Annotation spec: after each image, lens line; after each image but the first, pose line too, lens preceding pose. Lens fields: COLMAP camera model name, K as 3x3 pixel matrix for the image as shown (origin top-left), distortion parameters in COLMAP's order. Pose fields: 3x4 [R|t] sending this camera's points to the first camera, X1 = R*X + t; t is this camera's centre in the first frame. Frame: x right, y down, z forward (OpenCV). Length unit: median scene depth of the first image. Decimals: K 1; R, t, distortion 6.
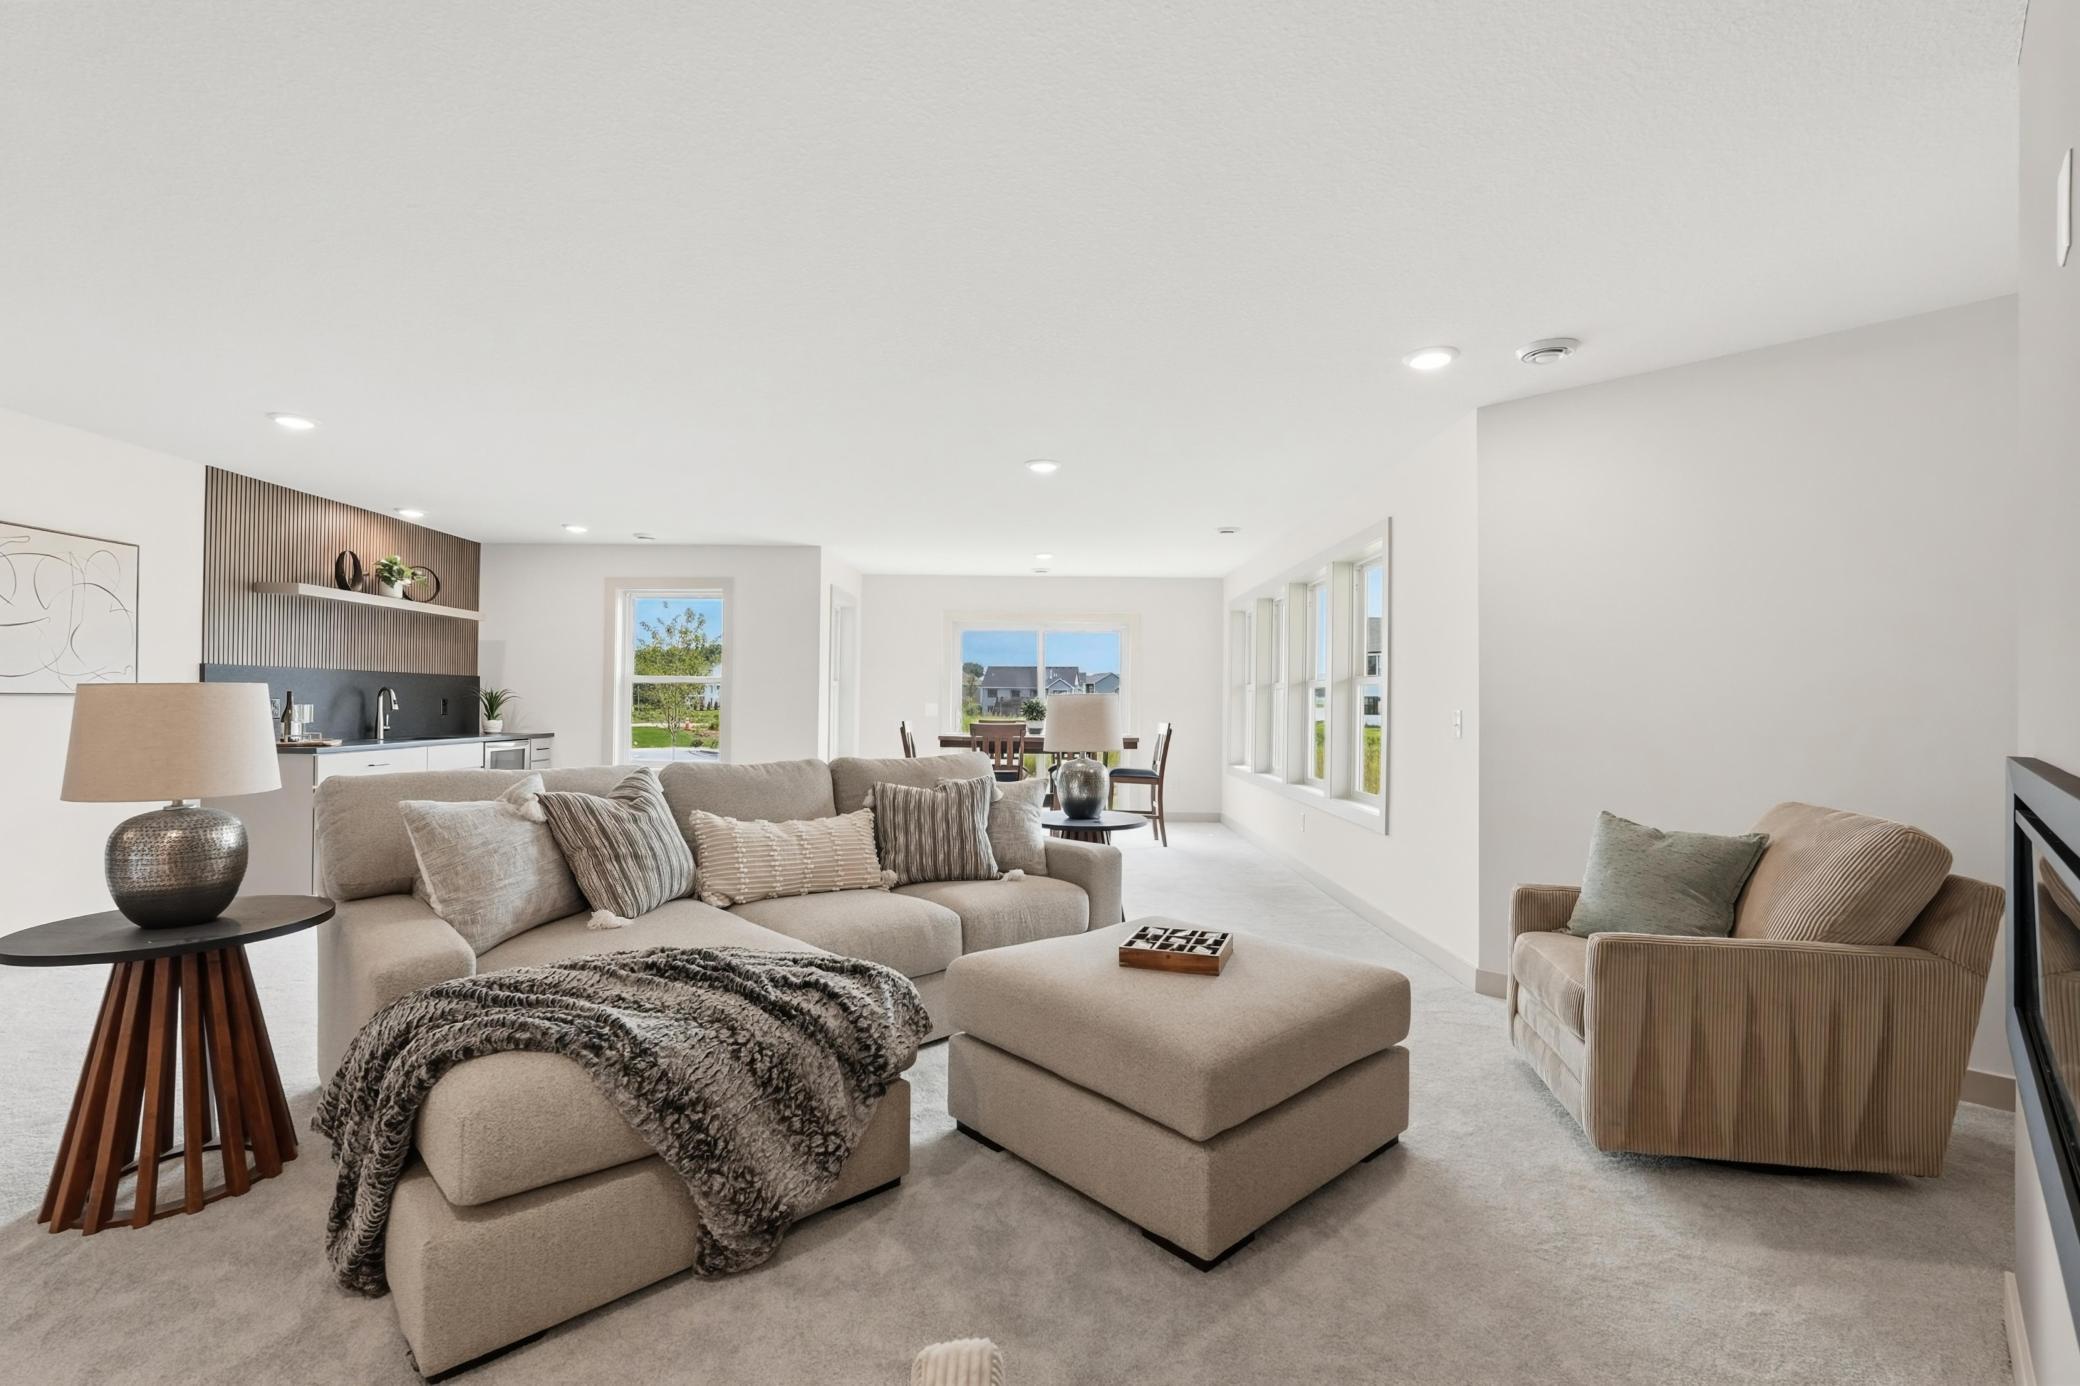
lens RADIAL K [[932.9, 0, 1029.7], [0, 932.9, 690.5], [0, 0, 1]] dist [-0.001973, 0.000139]
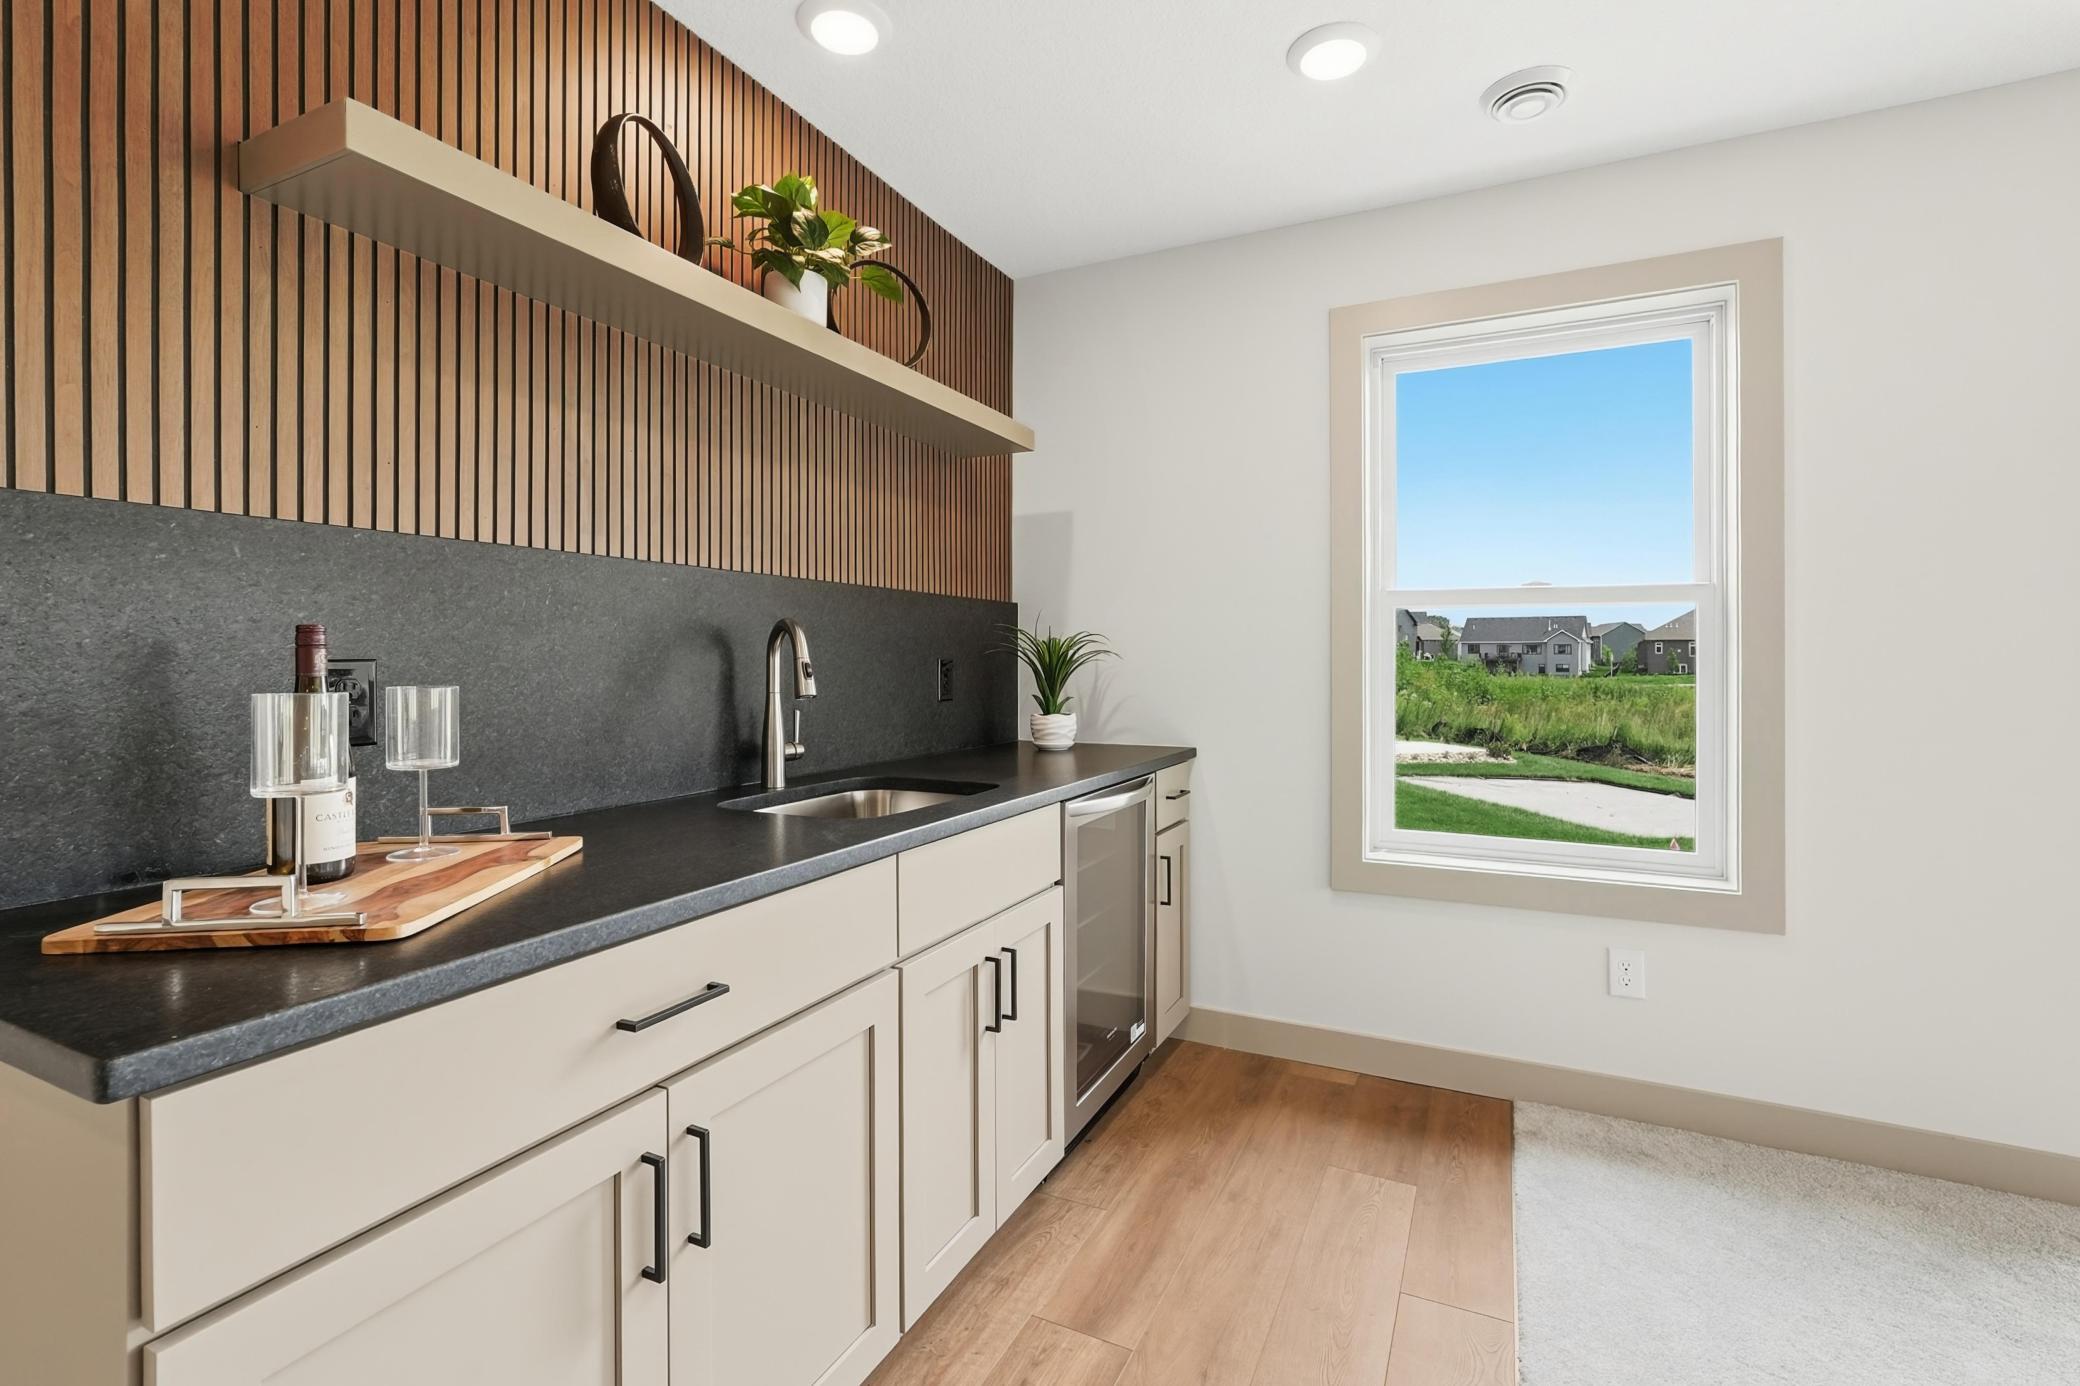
lens RADIAL K [[948.4, 0, 1044.7], [0, 948.4, 655.4], [0, 0, 1]] dist [-0.030513, -0.000066]
pose [[0.907028, -0.010567, -0.420938, -0.420149], [0.013391, 0.999903, 0.003754, 0.006654], [0.420858, -0.009042, 0.907081, 0.656028]]
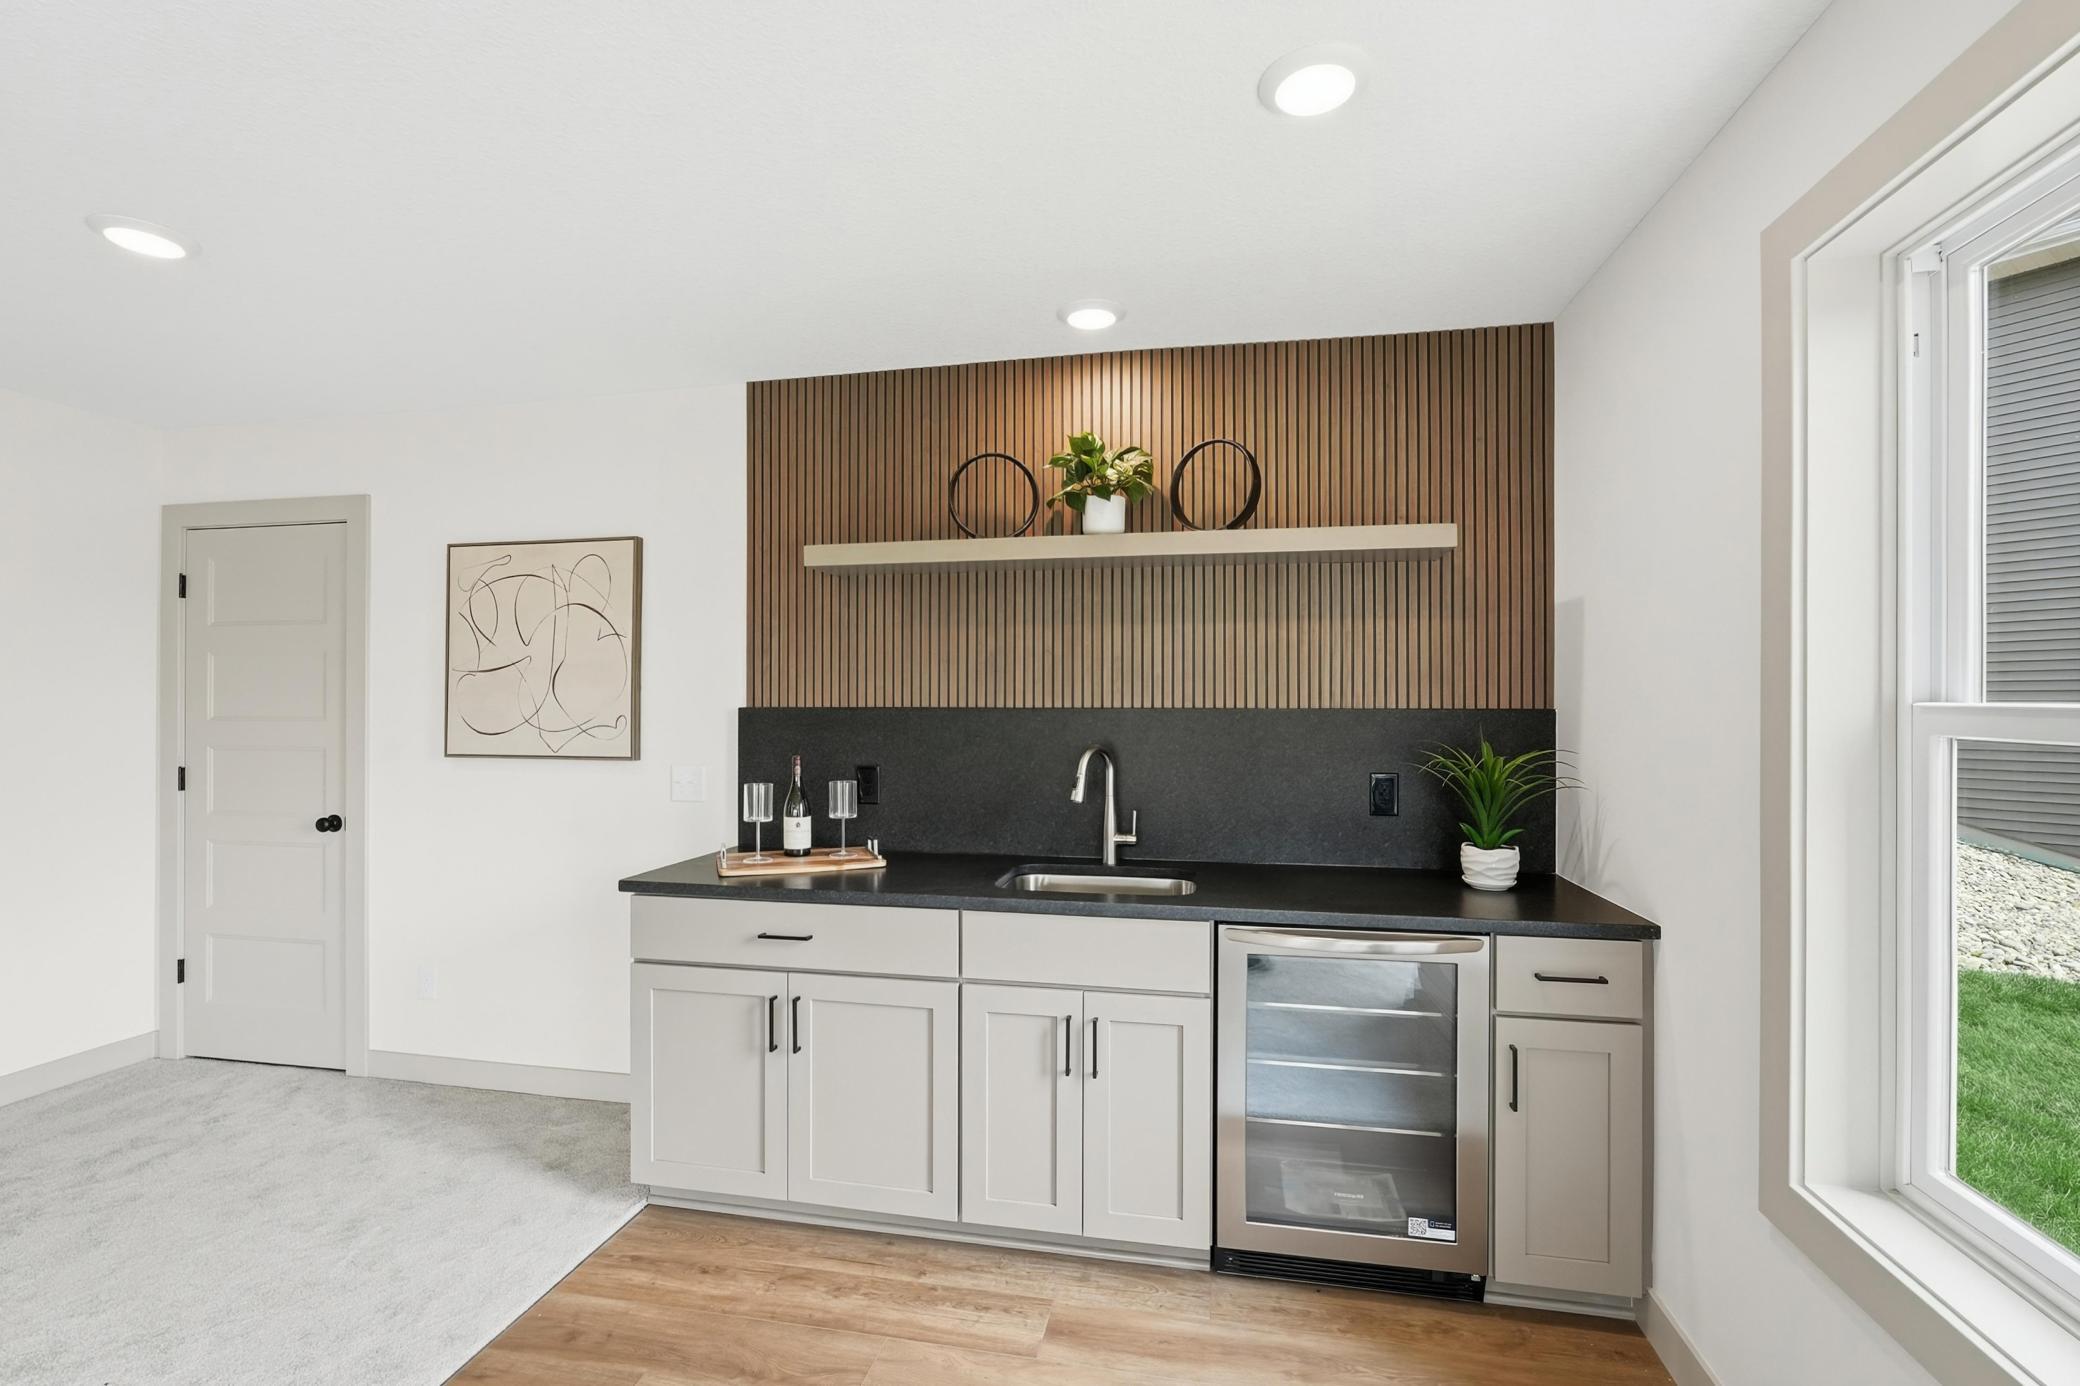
lens RADIAL K [[932.9, 0, 1029.7], [0, 932.9, 690.5], [0, 0, 1]] dist [-0.001973, 0.000139]
pose [[-0.190346, -0.010559, -0.981660, -0.229059], [0.011826, 0.999845, -0.013048, -0.020581], [0.981646, -0.014093, -0.190192, 0.908716]]
